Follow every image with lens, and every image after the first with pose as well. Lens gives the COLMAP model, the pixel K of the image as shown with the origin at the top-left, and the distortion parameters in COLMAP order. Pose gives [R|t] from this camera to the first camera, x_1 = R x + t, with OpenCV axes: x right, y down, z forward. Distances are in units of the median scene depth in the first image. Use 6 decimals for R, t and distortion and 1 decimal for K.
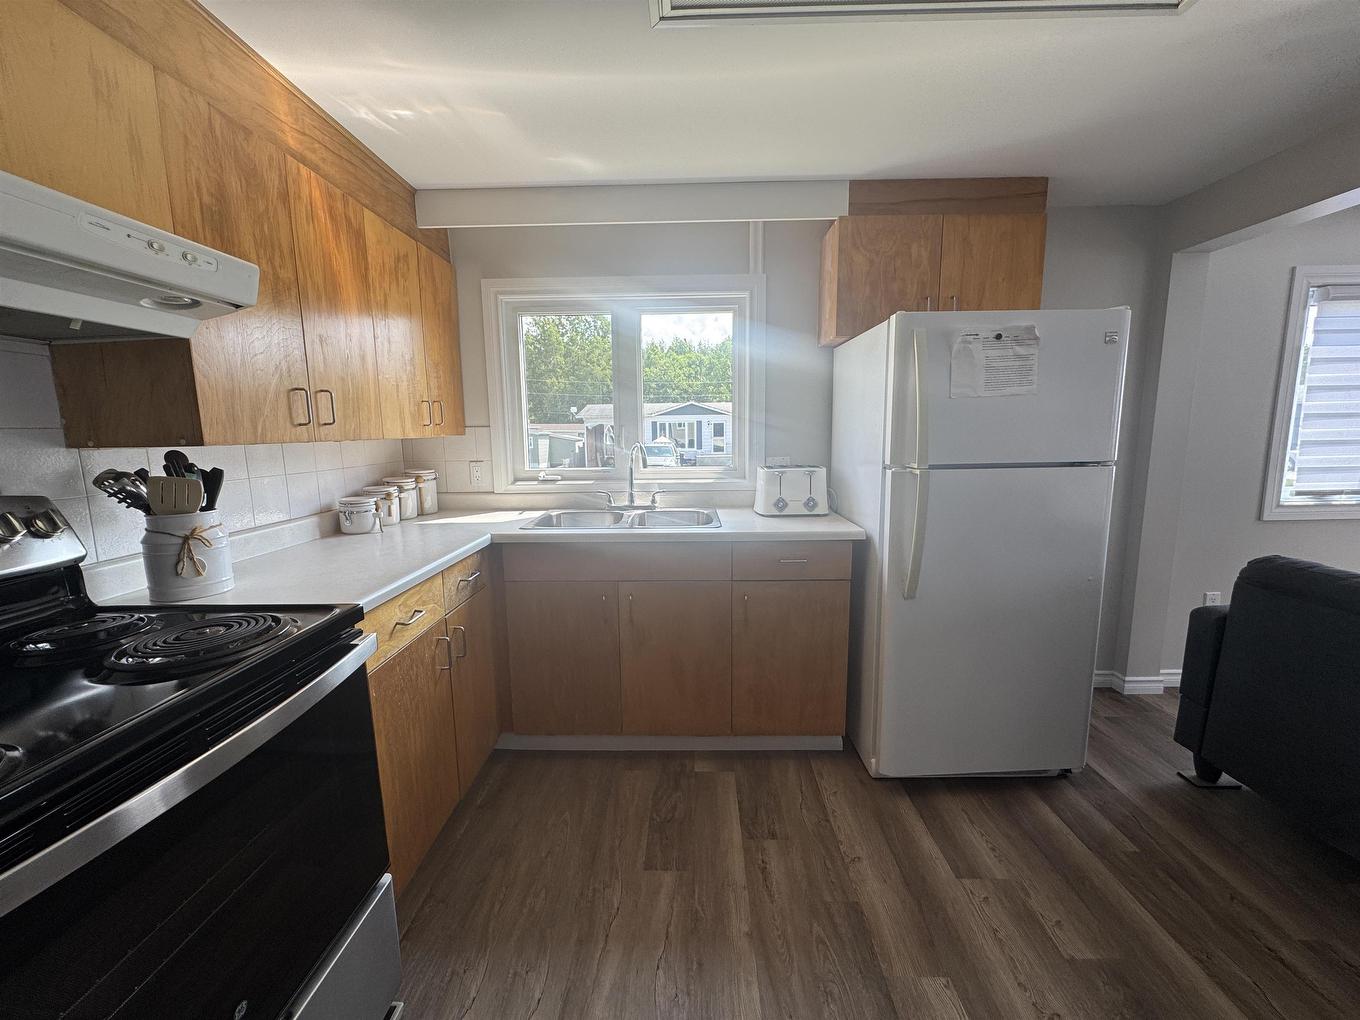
lens RADIAL K [[547.1, 0, 681.8], [0, 547.1, 505.9], [0, 0, 1]] dist [-0.004504, 0.001081]
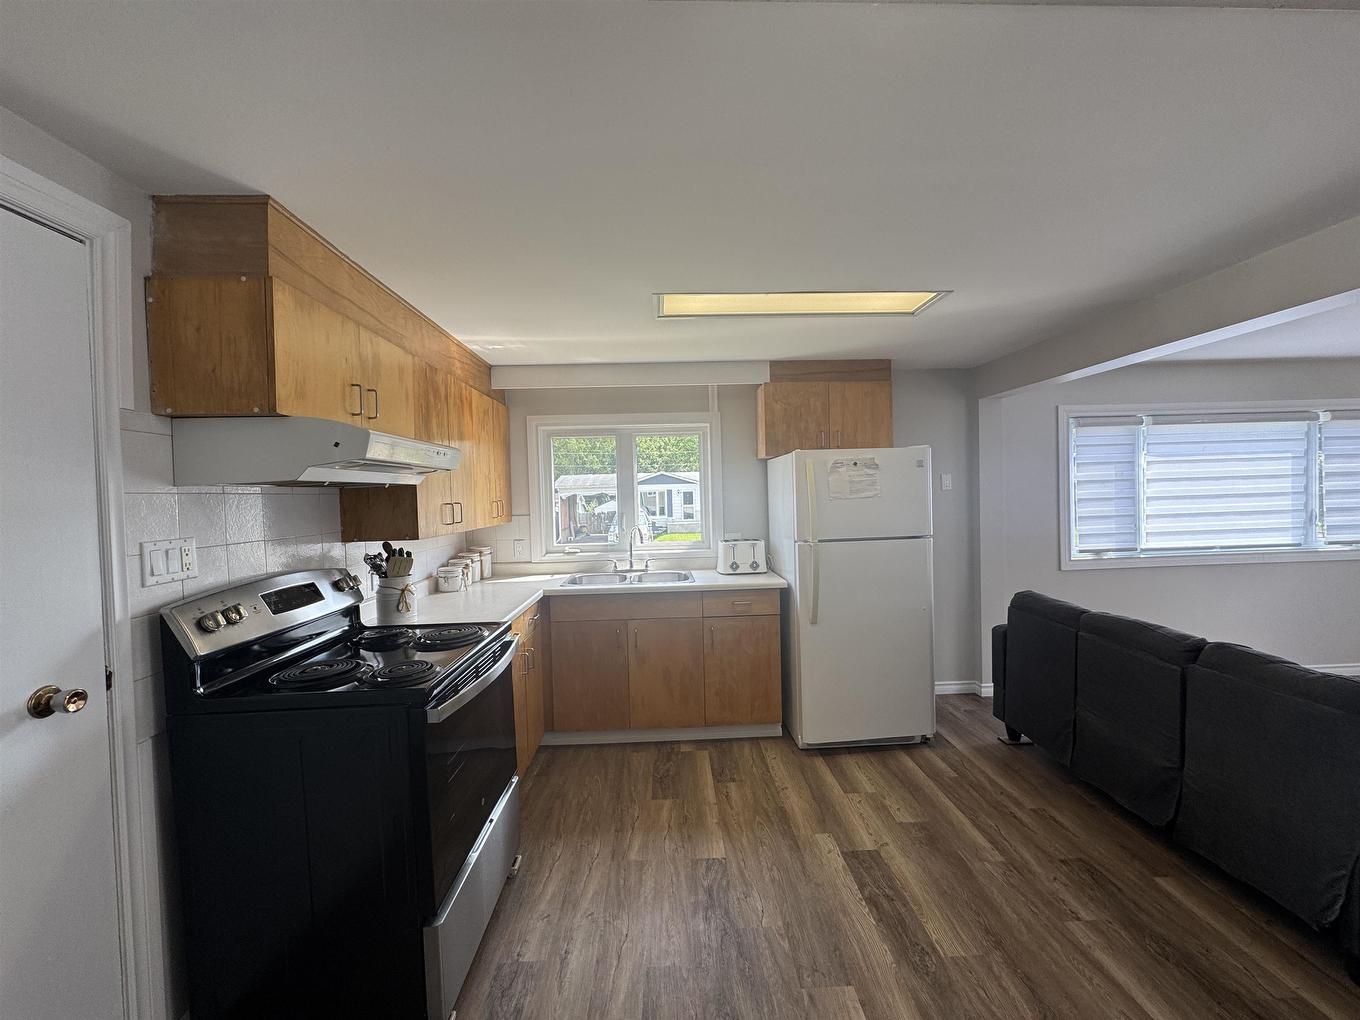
lens RADIAL K [[547.1, 0, 682.2], [0, 547.1, 507.4], [0, 0, 1]] dist [-0.004504, 0.001081]
pose [[0.998300, -0.014906, 0.056349, -0.046442], [0.021418, 0.992927, -0.116779, 0.010166], [-0.054210, 0.117788, 0.991558, -0.543723]]
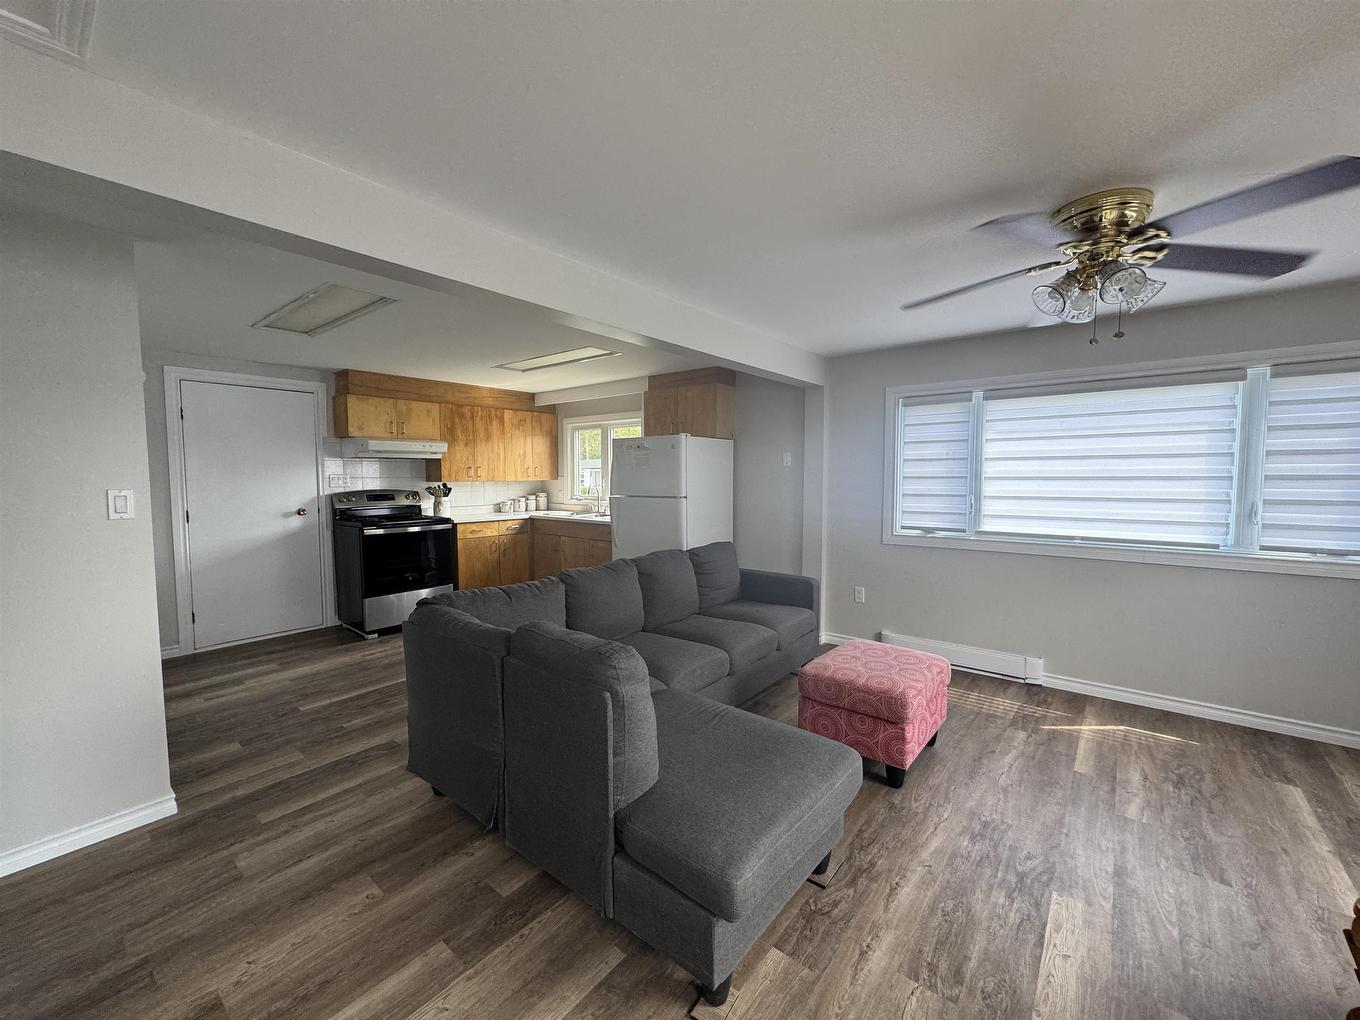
lens RADIAL K [[547.1, 0, 678.0], [0, 547.1, 506.9], [0, 0, 1]] dist [-0.004504, 0.001081]
pose [[0.788669, 0.049642, -0.612811, 1.985138], [-0.094154, 0.994730, -0.040592, 0.054368], [0.607566, 0.089712, 0.789186, -0.777833]]
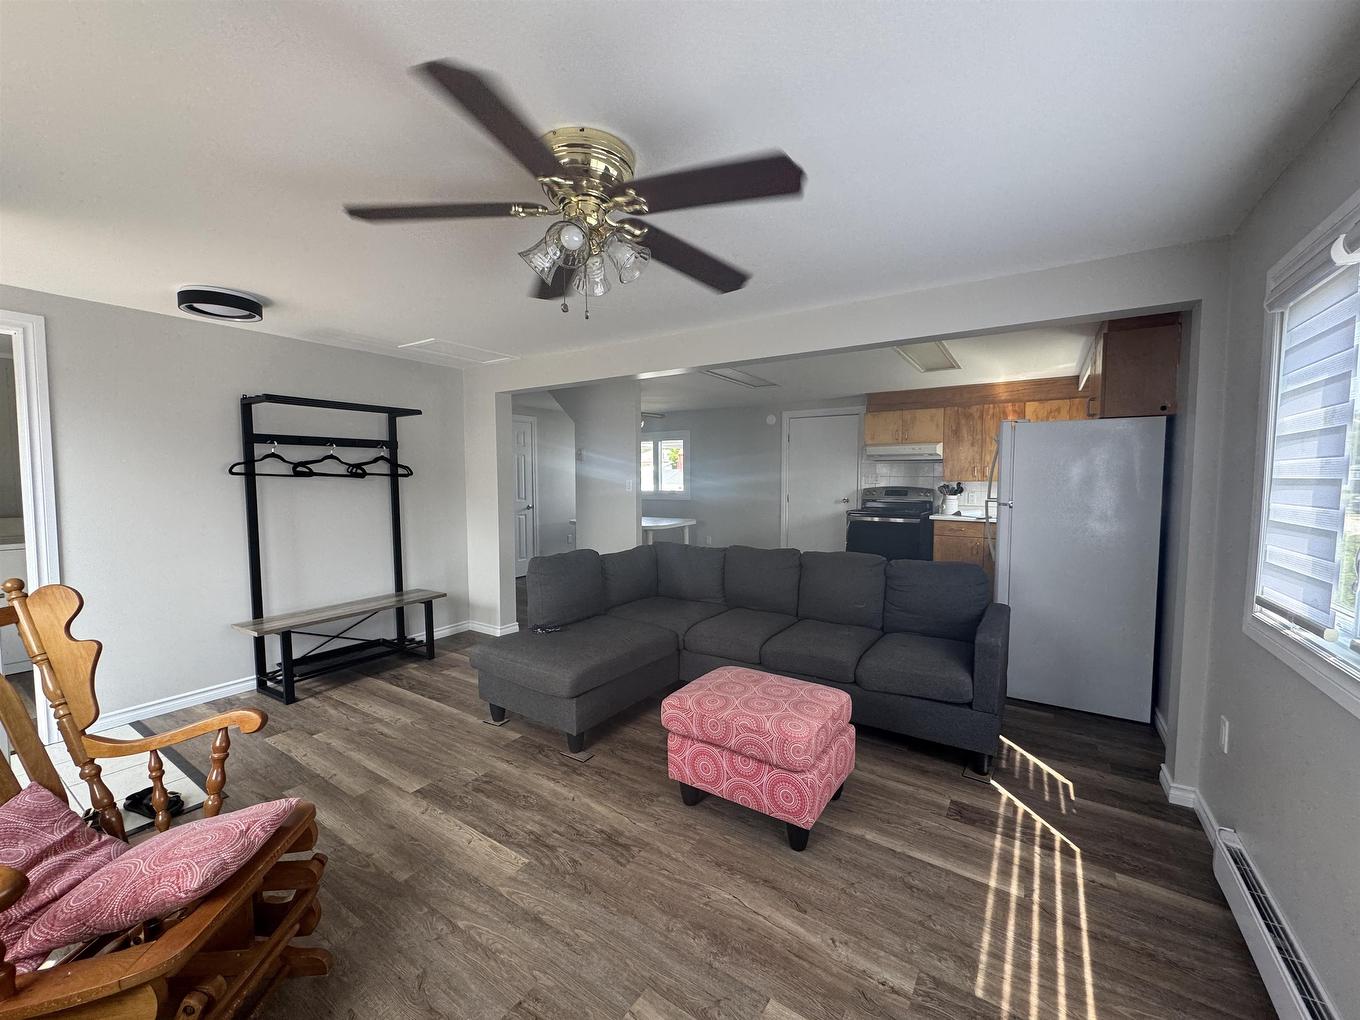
lens RADIAL K [[547.1, 0, 685.3], [0, 547.1, 508.5], [0, 0, 1]] dist [-0.004504, 0.001081]
pose [[-0.536061, 0.067439, -0.841481, 2.563867], [-0.107325, 0.983271, 0.147173, -0.192657], [0.837329, 0.169206, -0.519856, 0.946521]]
